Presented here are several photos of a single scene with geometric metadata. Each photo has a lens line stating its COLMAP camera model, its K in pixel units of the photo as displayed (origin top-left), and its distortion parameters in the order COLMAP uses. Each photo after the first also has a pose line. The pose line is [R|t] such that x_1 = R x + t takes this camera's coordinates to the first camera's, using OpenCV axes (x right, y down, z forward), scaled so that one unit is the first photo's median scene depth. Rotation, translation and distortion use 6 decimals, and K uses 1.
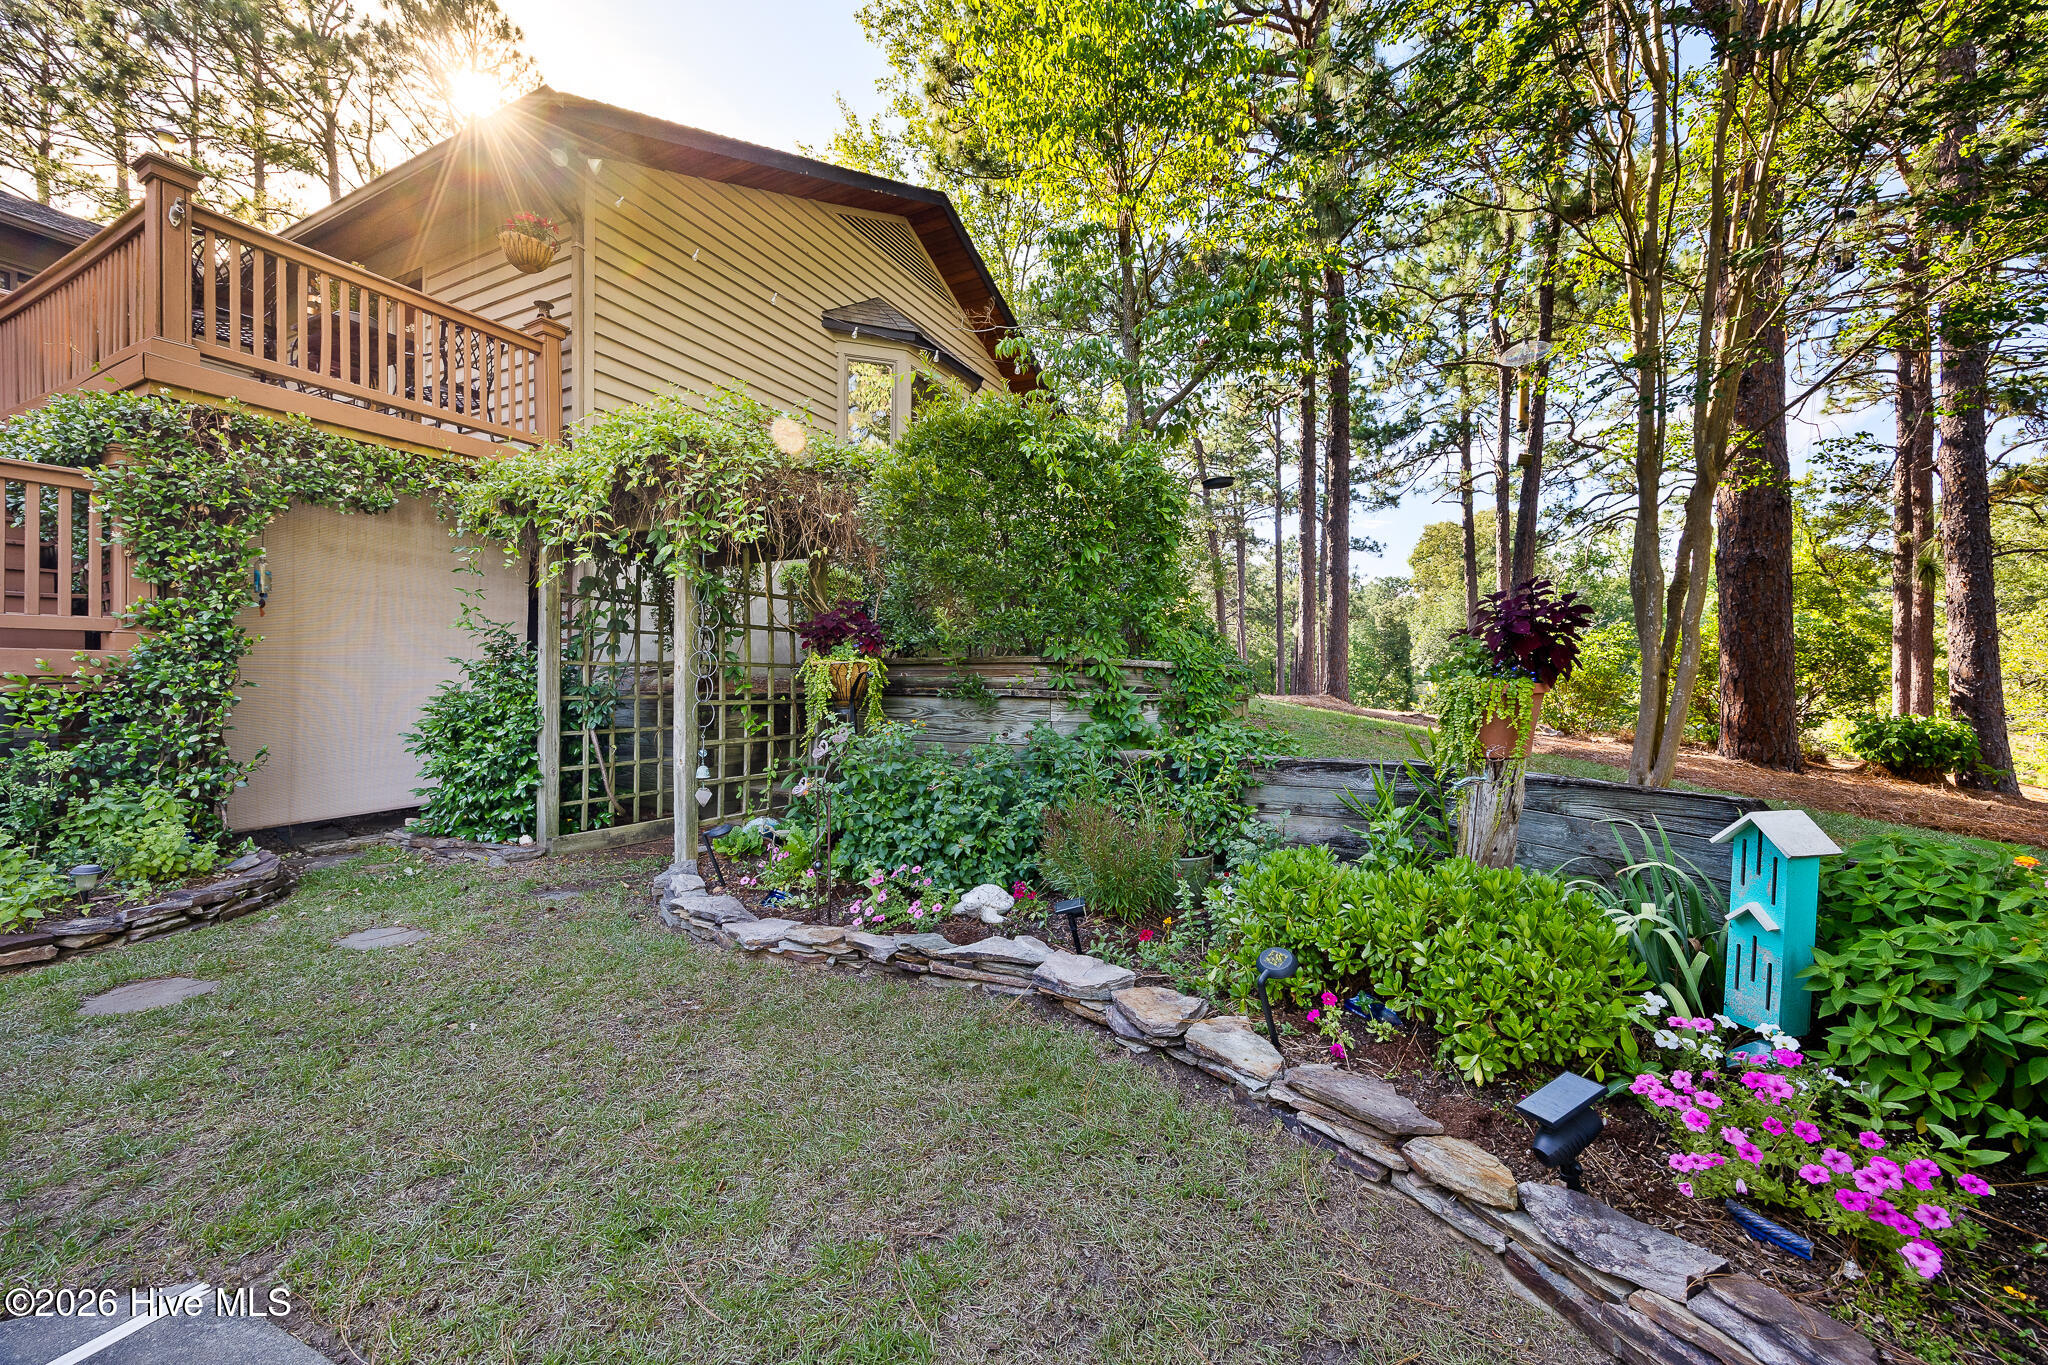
lens RADIAL K [[805.3, 0, 1025.7], [0, 805.3, 685.0], [0, 0, 1]] dist [-0.002932, -0.000871]
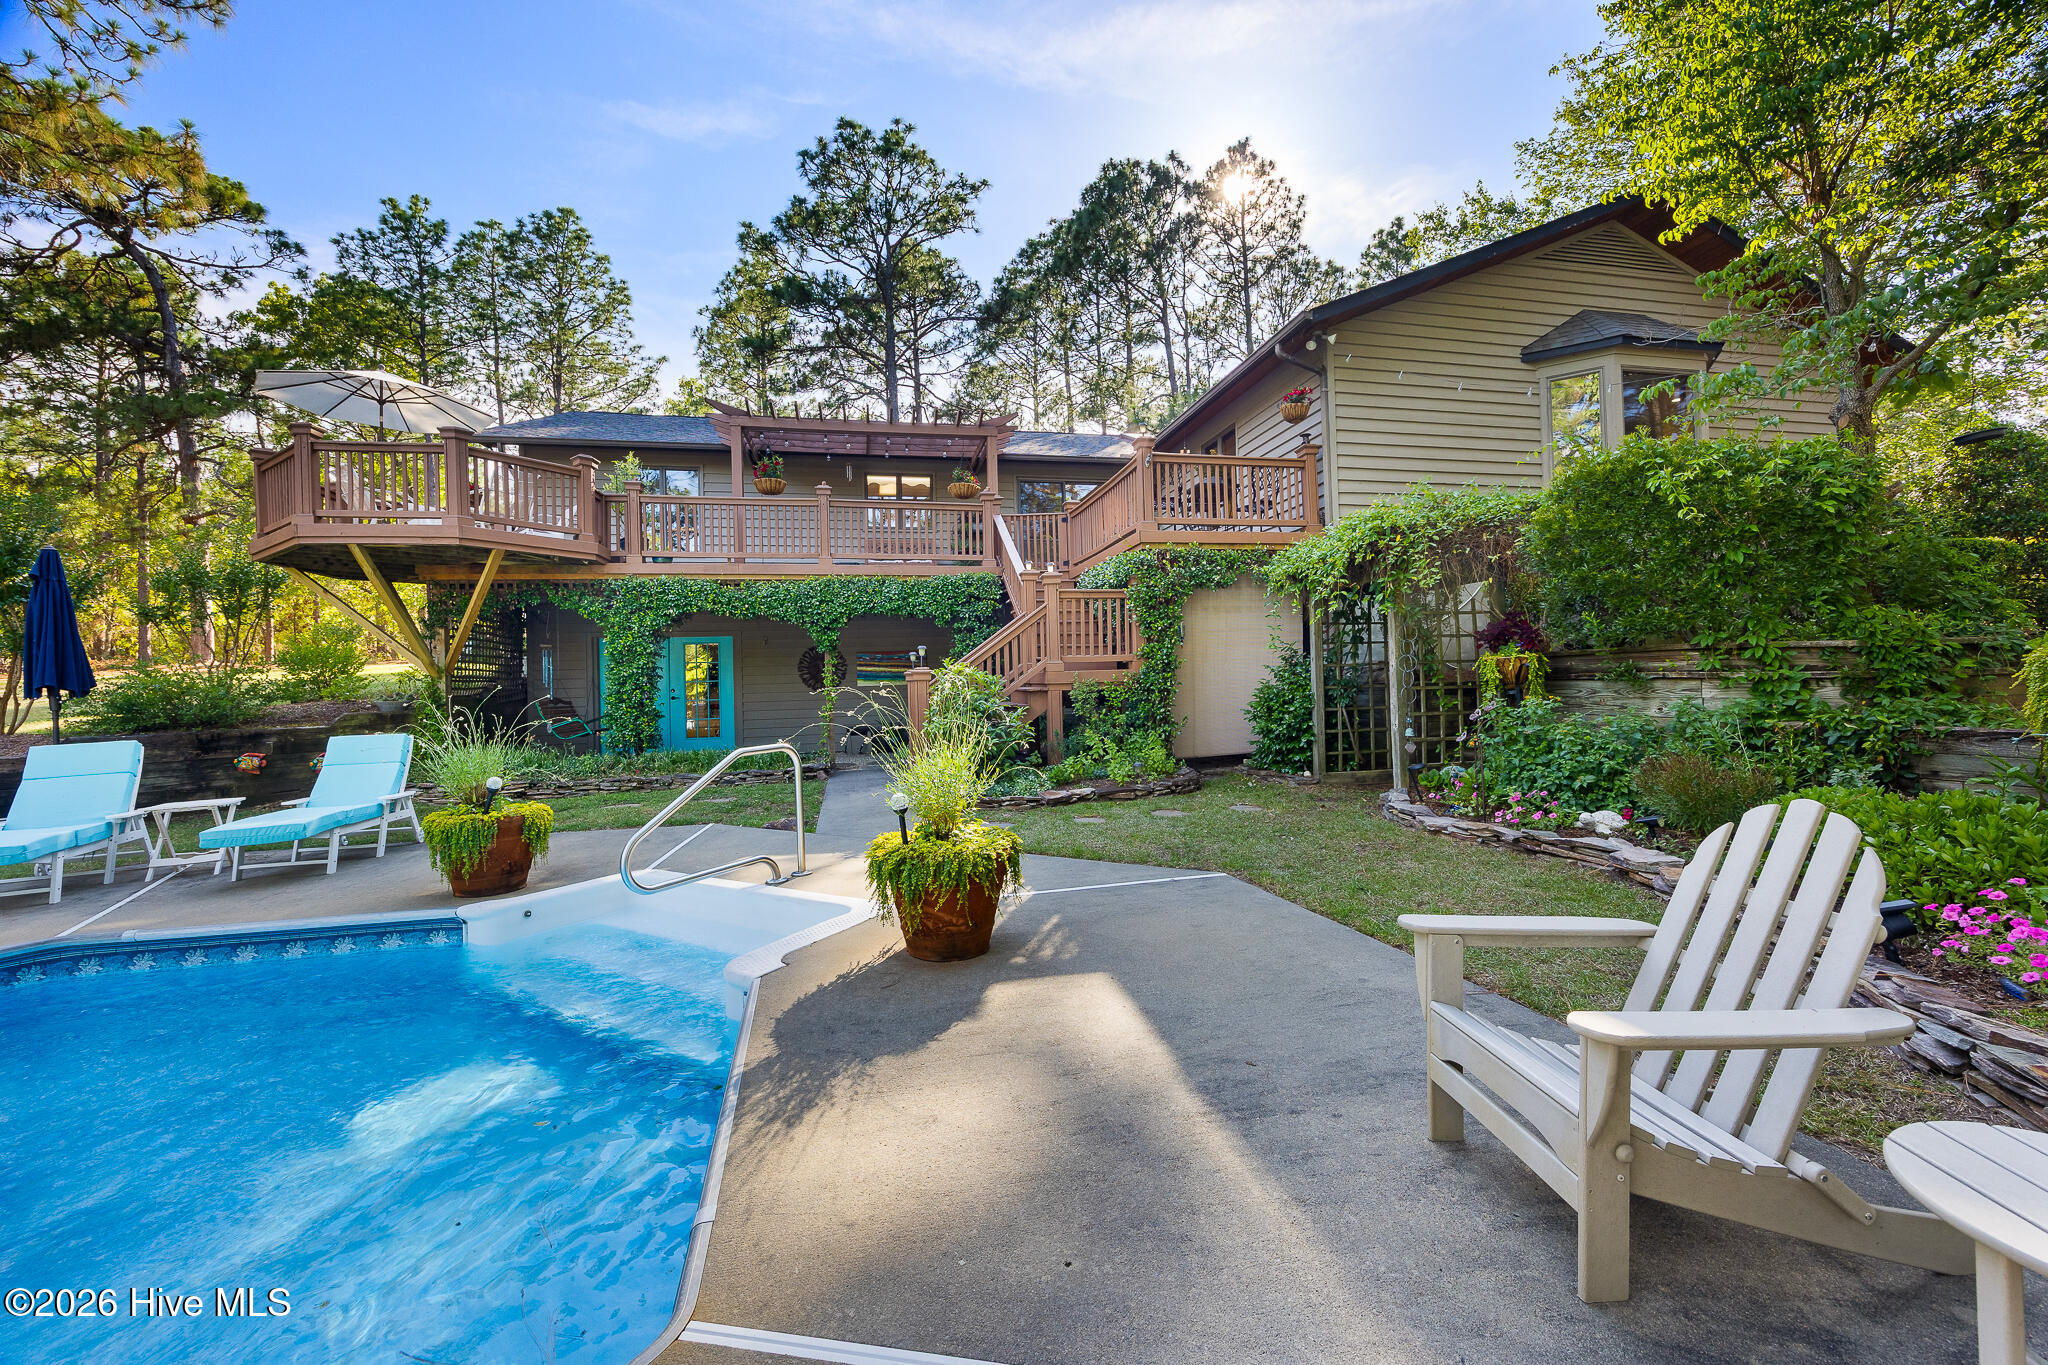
lens RADIAL K [[805.3, 0, 1031.9], [0, 805.3, 683.4], [0, 0, 1]] dist [-0.002932, -0.000871]
pose [[0.643272, -0.025502, -0.765213, 0.303493], [0.030360, 0.999509, -0.007788, 0.003096], [0.765035, -0.018223, 0.643730, -0.527783]]
